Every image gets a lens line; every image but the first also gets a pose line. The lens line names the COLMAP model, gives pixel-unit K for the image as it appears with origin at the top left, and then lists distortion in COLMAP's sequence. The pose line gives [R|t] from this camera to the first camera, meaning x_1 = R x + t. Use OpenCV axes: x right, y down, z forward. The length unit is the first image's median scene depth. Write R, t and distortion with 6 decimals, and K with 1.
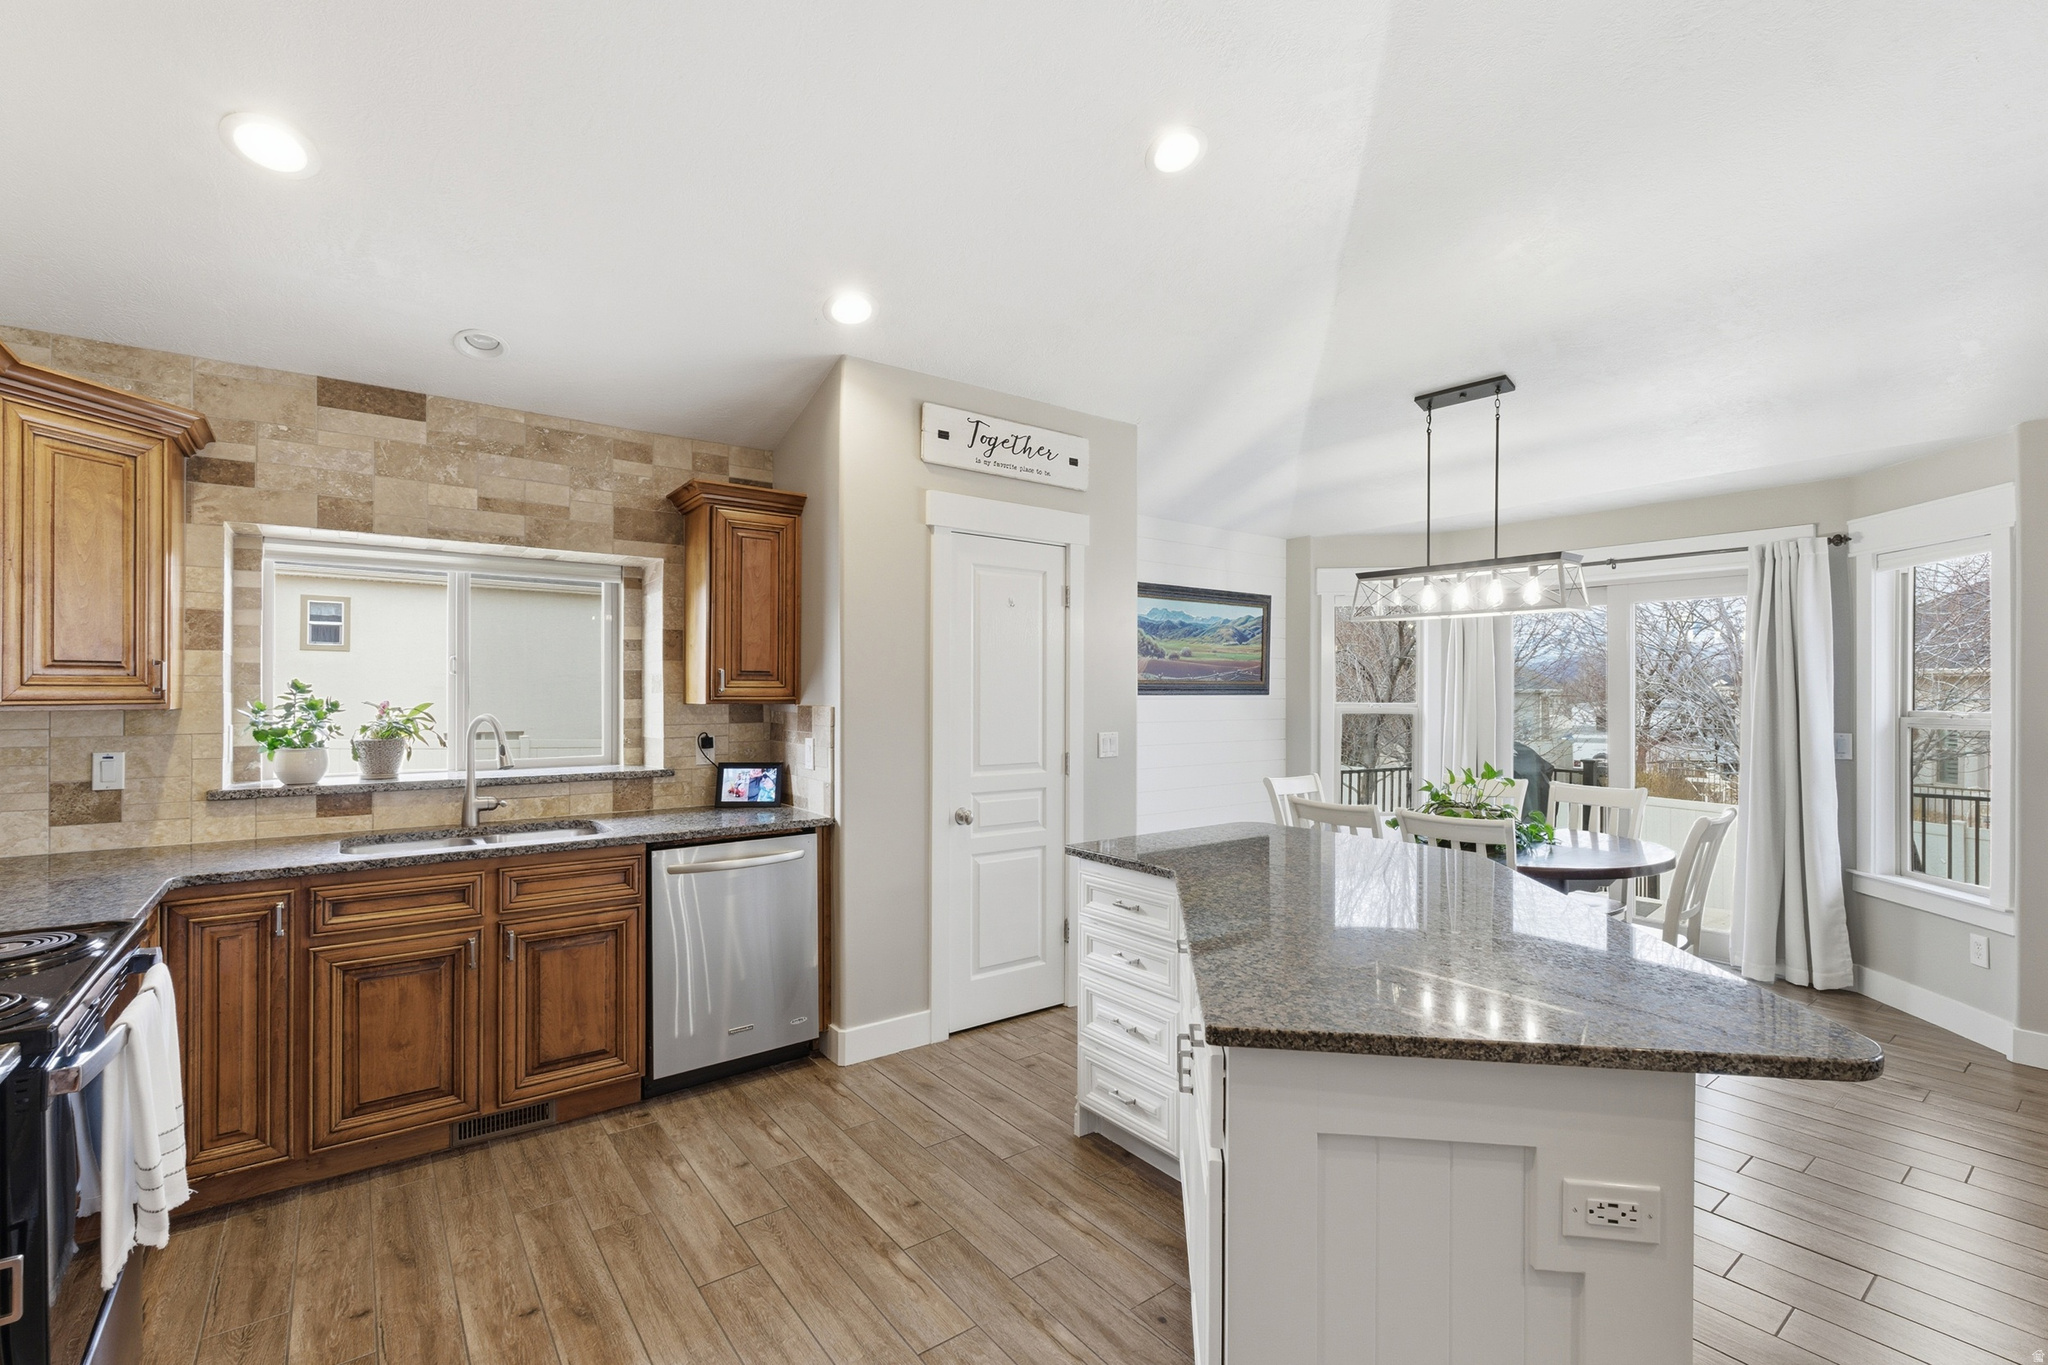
lens RADIAL K [[901.4, 0, 1024.0], [0, 901.4, 682.5], [0, 0, 1]] dist [-0.003803, -0.000265]
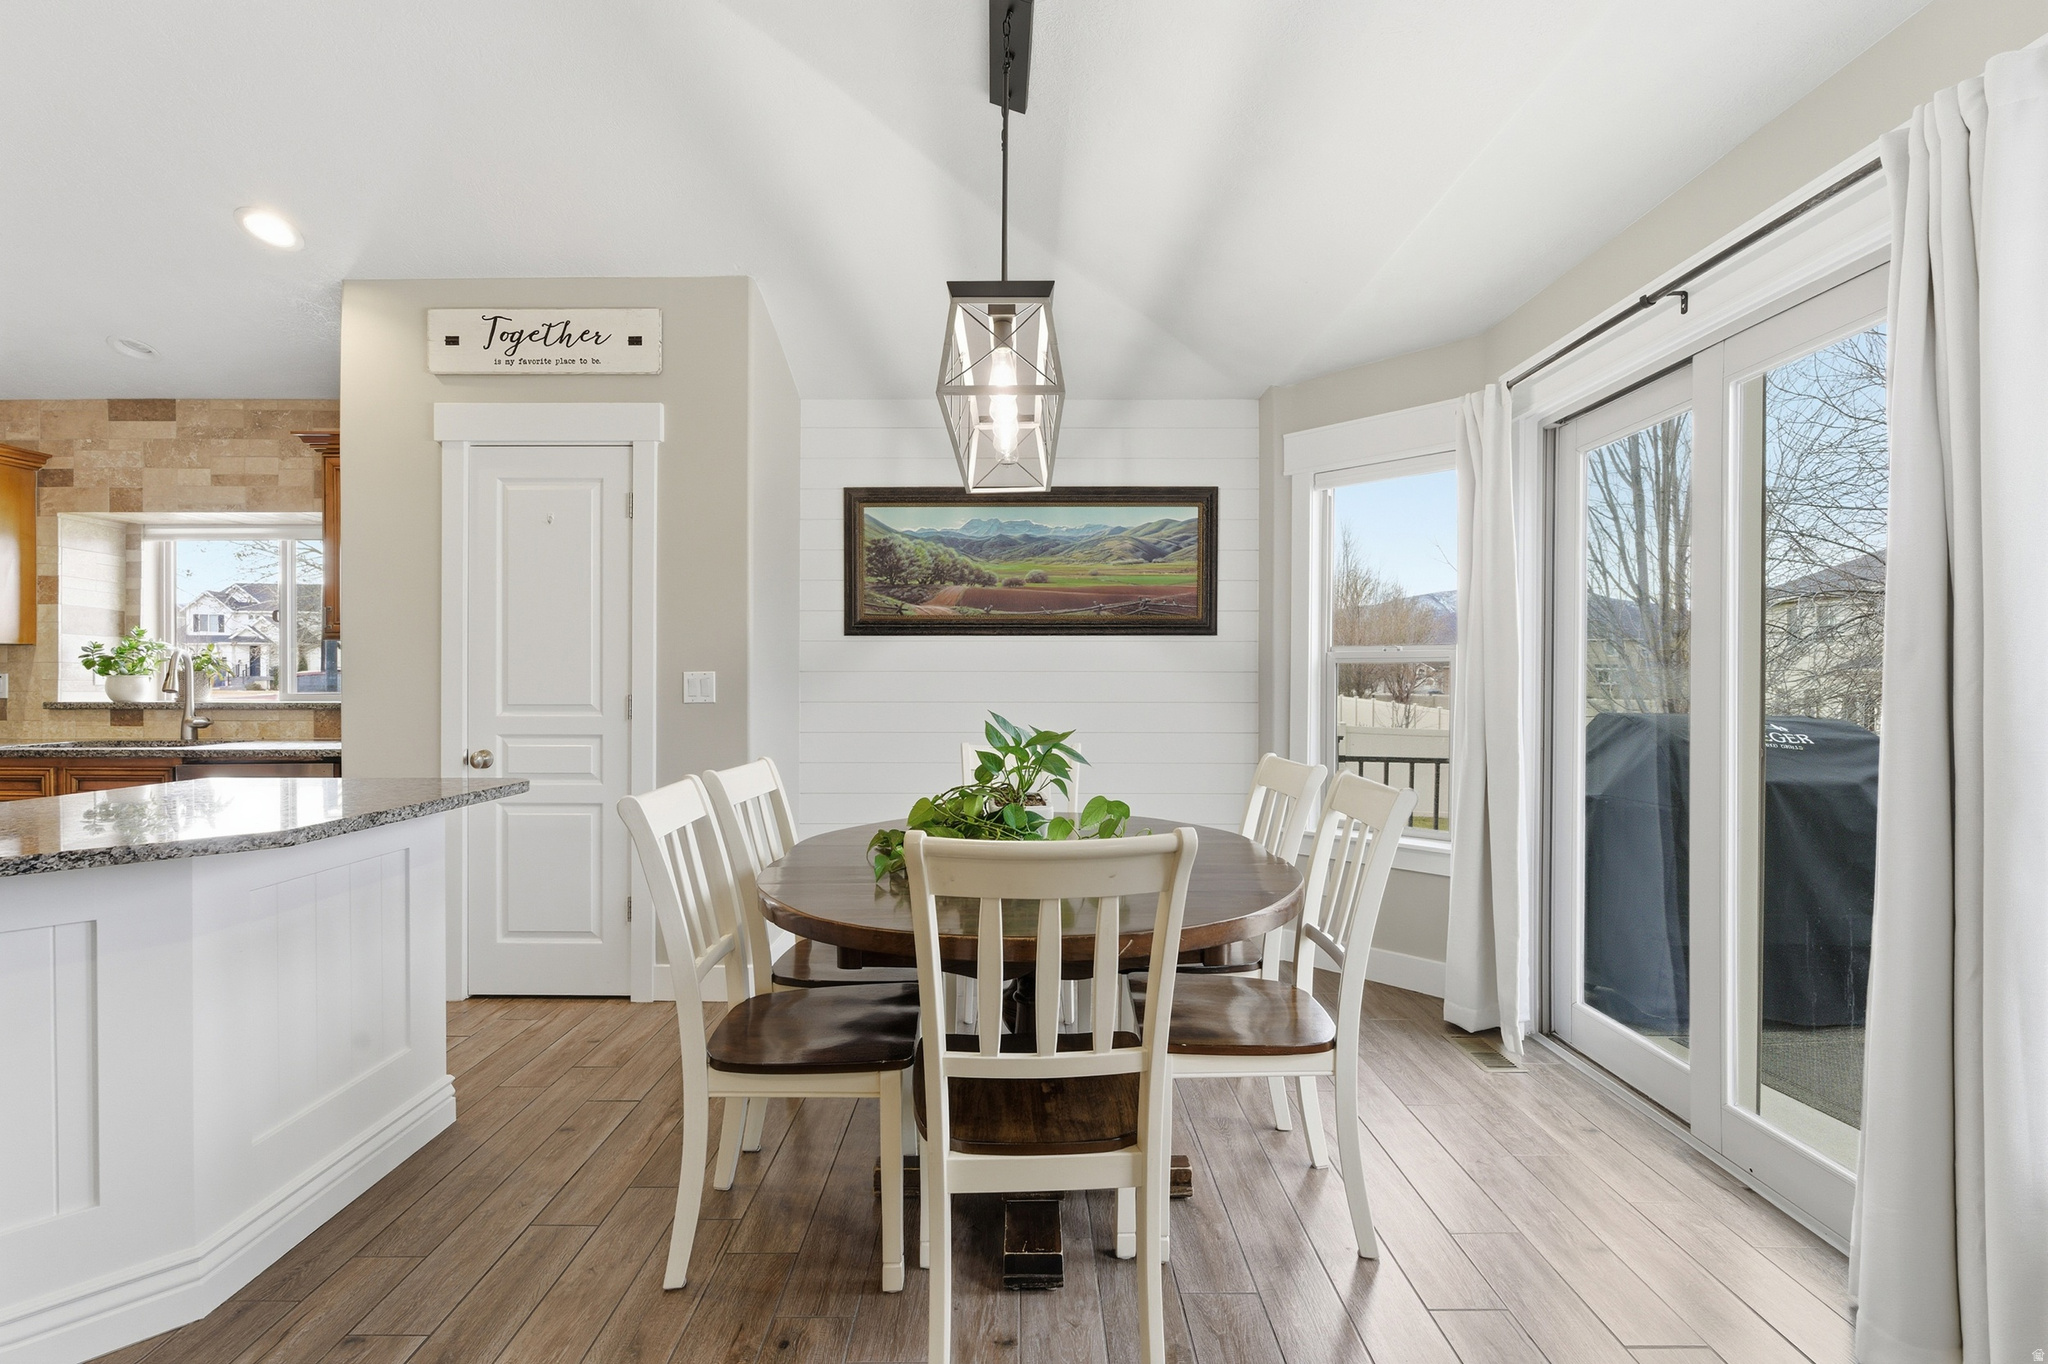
lens RADIAL K [[901.4, 0, 1024.0], [0, 901.4, 682.0], [0, 0, 1]] dist [-0.003803, -0.000265]
pose [[0.797758, -0.001531, -0.602976, 0.936514], [0.007800, 0.999939, 0.007782, 0.070260], [0.602928, -0.010911, 0.797721, 0.625982]]
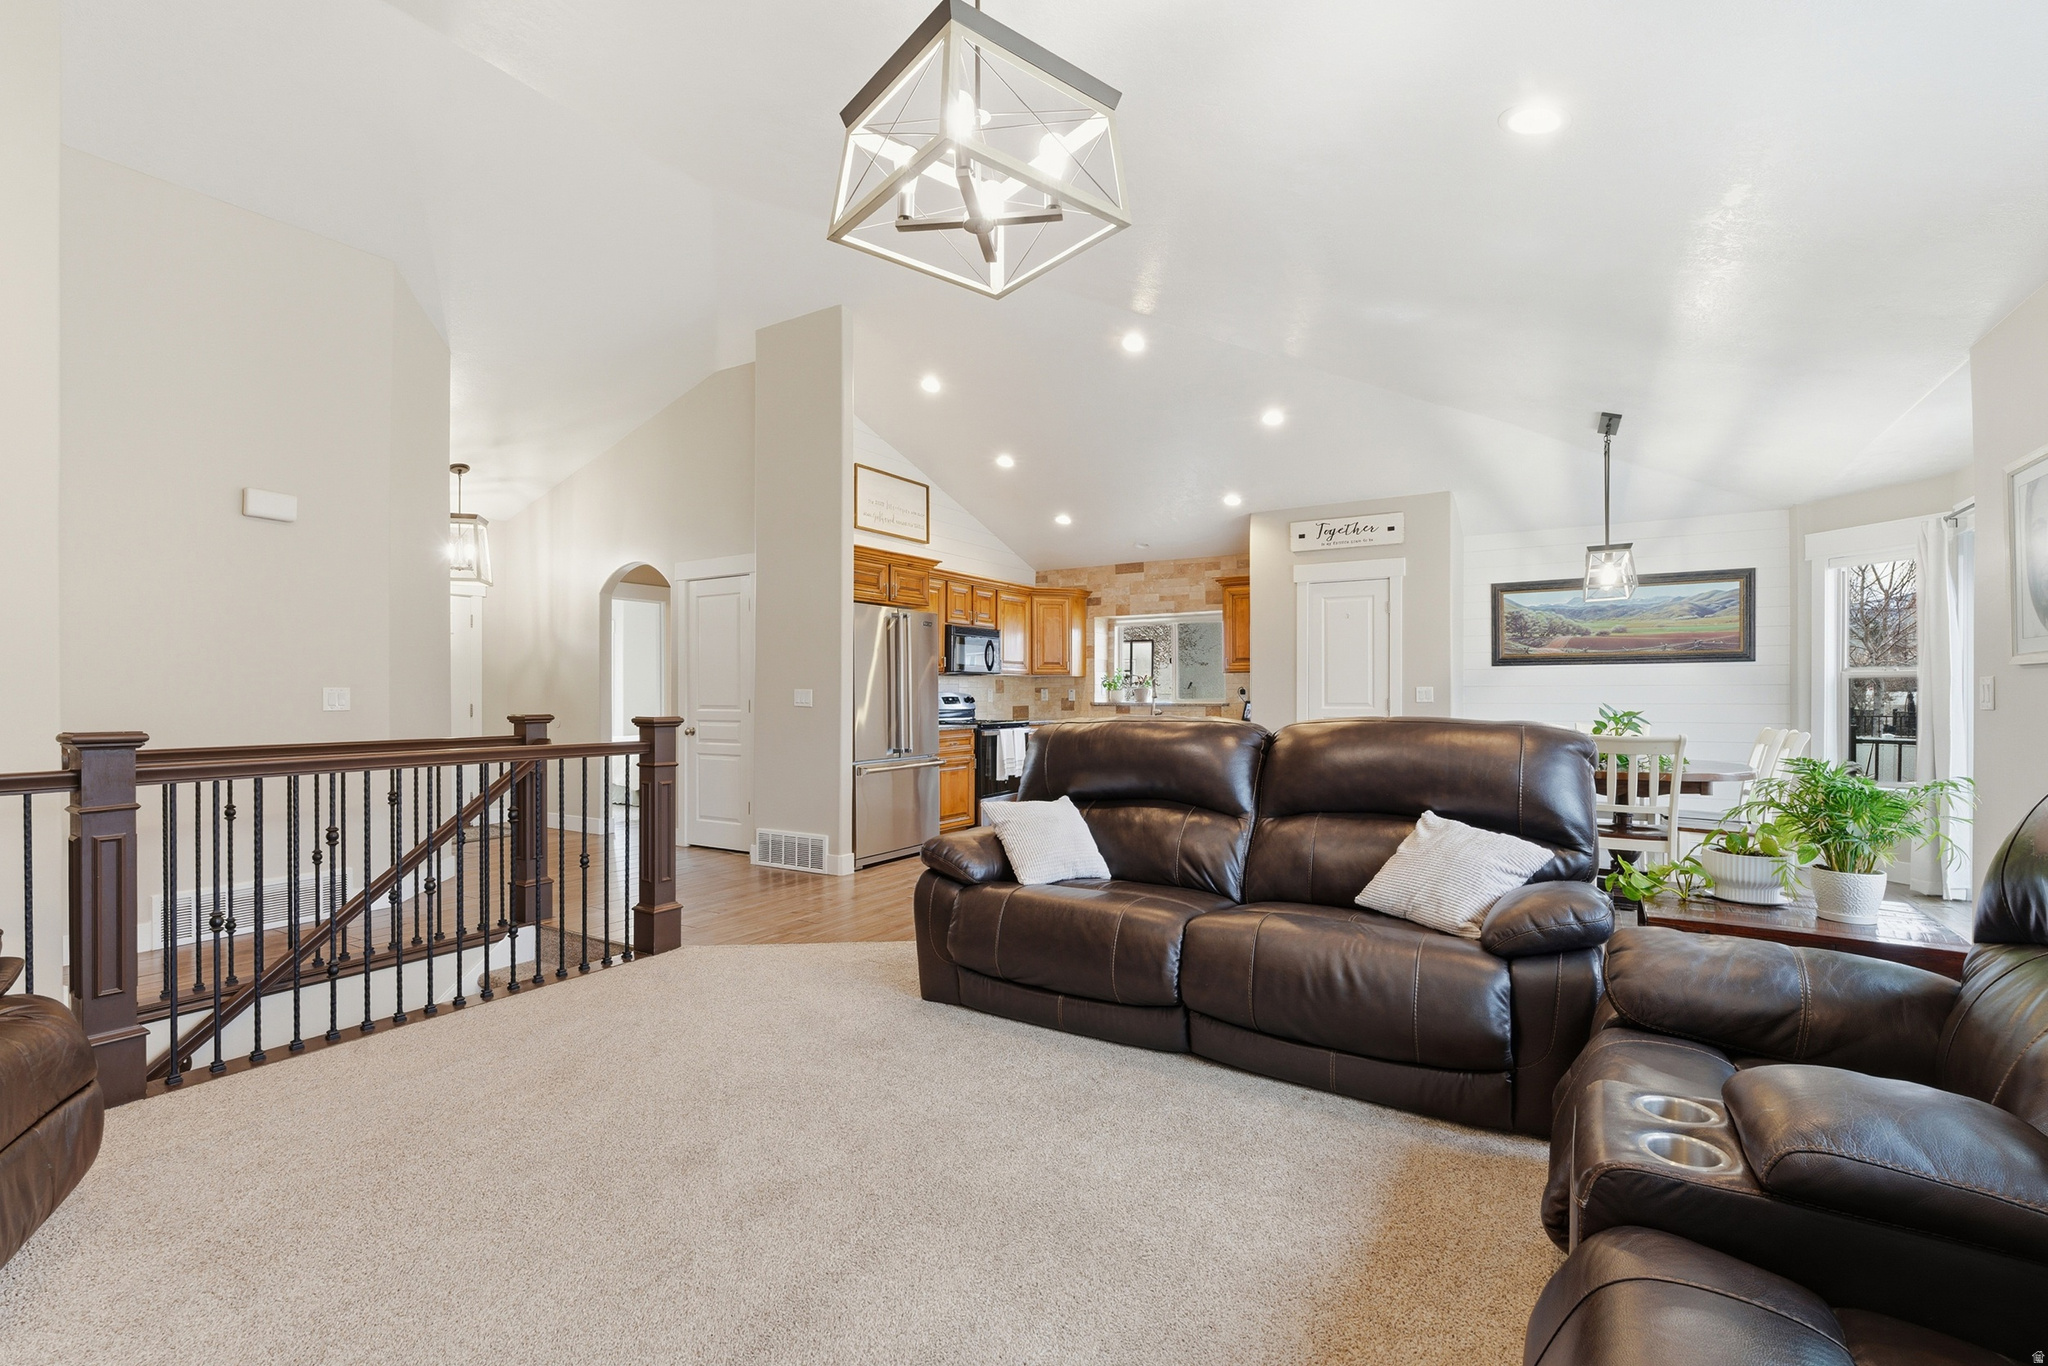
lens RADIAL K [[923.4, 0, 1024.0], [0, 923.4, 683.0], [0, 0, 1]] dist [0.001009, 0.000253]
pose [[0.369432, -0.017228, -0.929098, 1.605726], [0.010534, 0.999842, -0.014351, 0.075286], [0.929198, -0.004486, 0.369555, -0.338976]]
